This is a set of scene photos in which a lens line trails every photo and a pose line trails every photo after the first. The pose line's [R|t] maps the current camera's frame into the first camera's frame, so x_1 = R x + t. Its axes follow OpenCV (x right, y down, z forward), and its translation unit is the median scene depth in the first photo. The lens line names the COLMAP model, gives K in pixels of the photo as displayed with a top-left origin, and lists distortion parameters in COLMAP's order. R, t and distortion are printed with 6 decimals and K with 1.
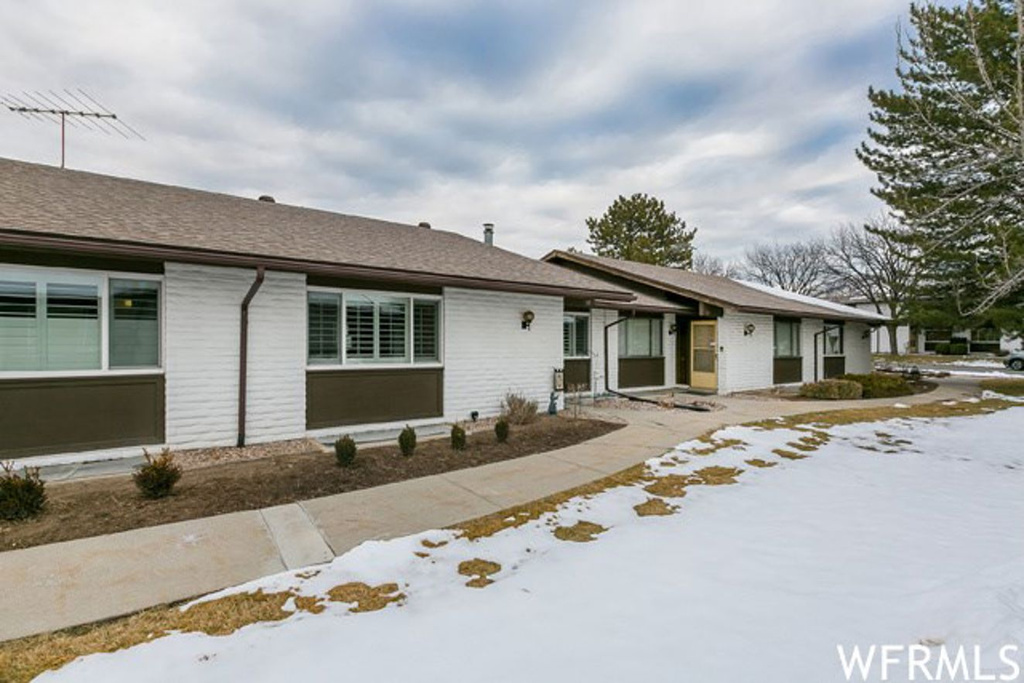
lens RADIAL K [[478.1, 0, 509.5], [0, 478.1, 335.8], [0, 0, 1]] dist [-0.008764, 0.000837]
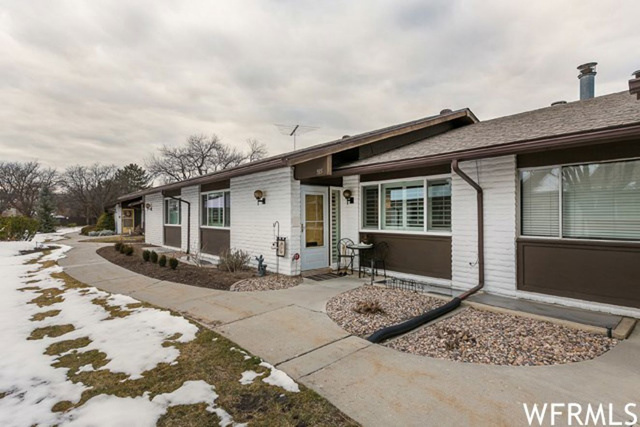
lens RADIAL K [[302.4, 0, 319.5], [0, 302.4, 218.4], [0, 0, 1]] dist [-0.001215, 0.000022]
pose [[0.060782, -0.012411, -0.998074, 0.983462], [0.010367, 0.999877, -0.011802, 0.039923], [0.998097, -0.009630, 0.060903, 1.247055]]
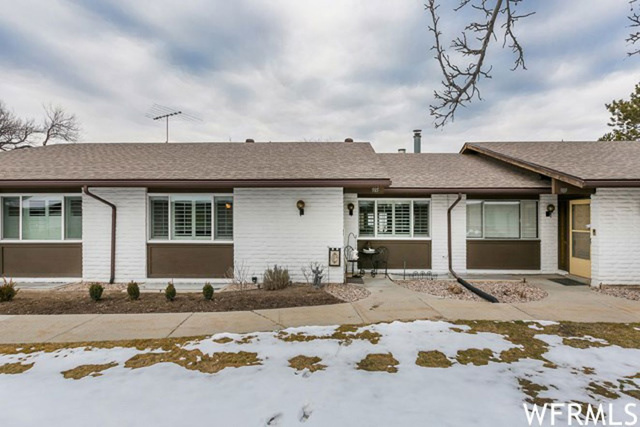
lens RADIAL K [[328.4, 0, 323.4], [0, 328.4, 218.6], [0, 0, 1]] dist [0.003884, -0.001916]
pose [[0.784255, -0.016898, -0.620208, 0.701264], [0.014077, 0.999856, -0.009443, 0.004432], [0.620279, -0.001325, 0.784380, 0.408023]]
